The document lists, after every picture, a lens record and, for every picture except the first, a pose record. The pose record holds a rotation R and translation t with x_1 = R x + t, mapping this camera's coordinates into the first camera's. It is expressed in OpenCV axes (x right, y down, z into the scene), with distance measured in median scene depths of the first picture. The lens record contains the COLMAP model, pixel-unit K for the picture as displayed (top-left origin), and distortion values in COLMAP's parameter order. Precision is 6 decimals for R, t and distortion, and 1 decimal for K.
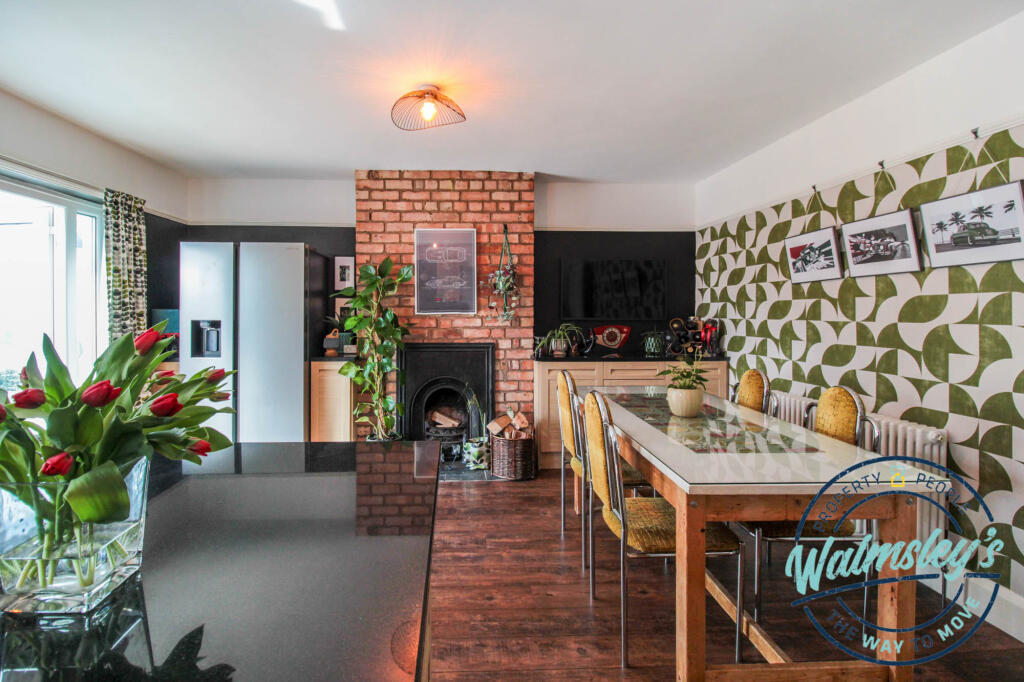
lens RADIAL K [[502.3, 0, 488.7], [0, 502.3, 314.9], [0, 0, 1]] dist [-0.005973, -0.000970]
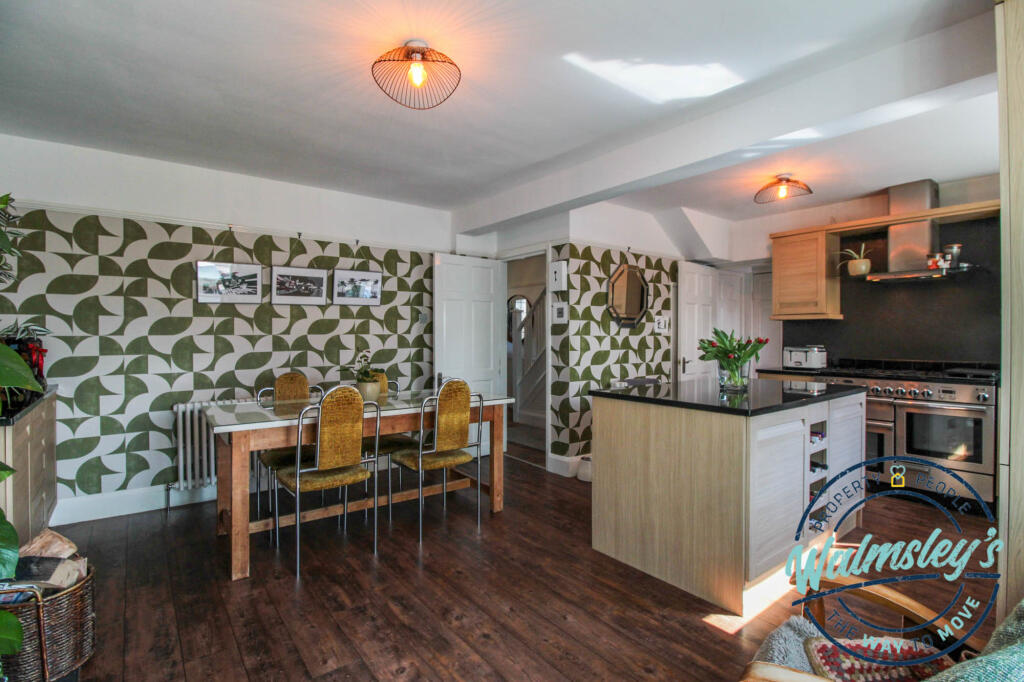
lens RADIAL K [[488.1, 0, 512.0], [0, 488.1, 341.0], [0, 0, 1]] dist [-0.000825, -0.000267]
pose [[-0.576816, -0.014489, 0.816745, -0.540496], [0.006498, 0.999730, 0.022324, 0.002148], [-0.816848, 0.018184, -0.576566, 0.848174]]
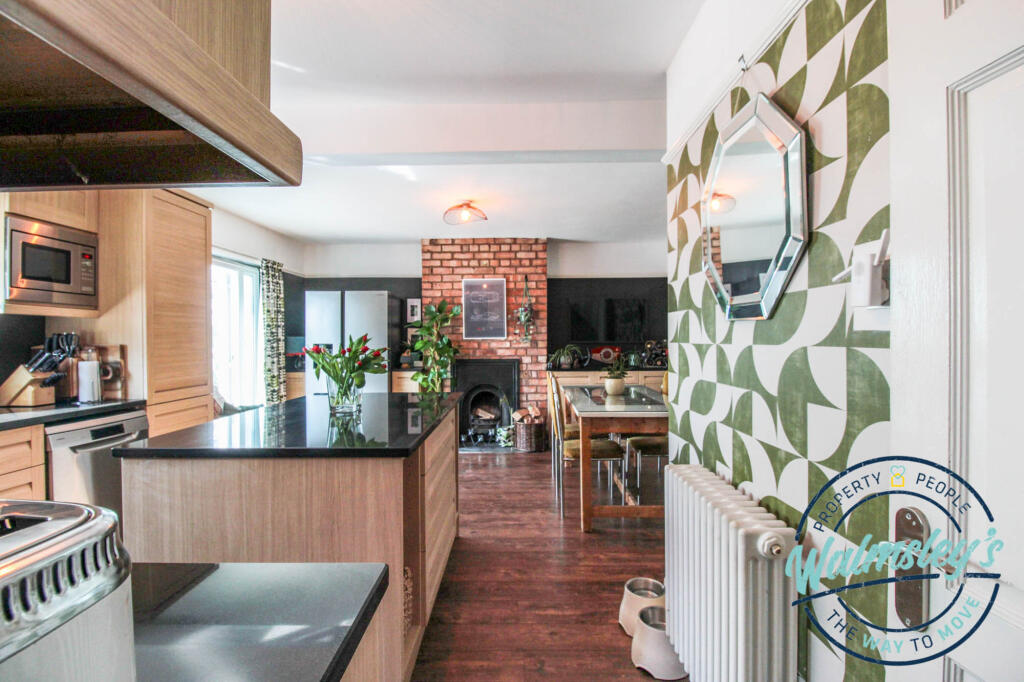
lens RADIAL K [[494.3, 0, 525.5], [0, 494.3, 343.6], [0, 0, 1]] dist [-0.004672, -0.001410]
pose [[0.998815, -0.006494, -0.048226, 0.098311], [0.006363, 0.999976, -0.002868, 0.016954], [0.048244, 0.002557, 0.998832, -0.396080]]
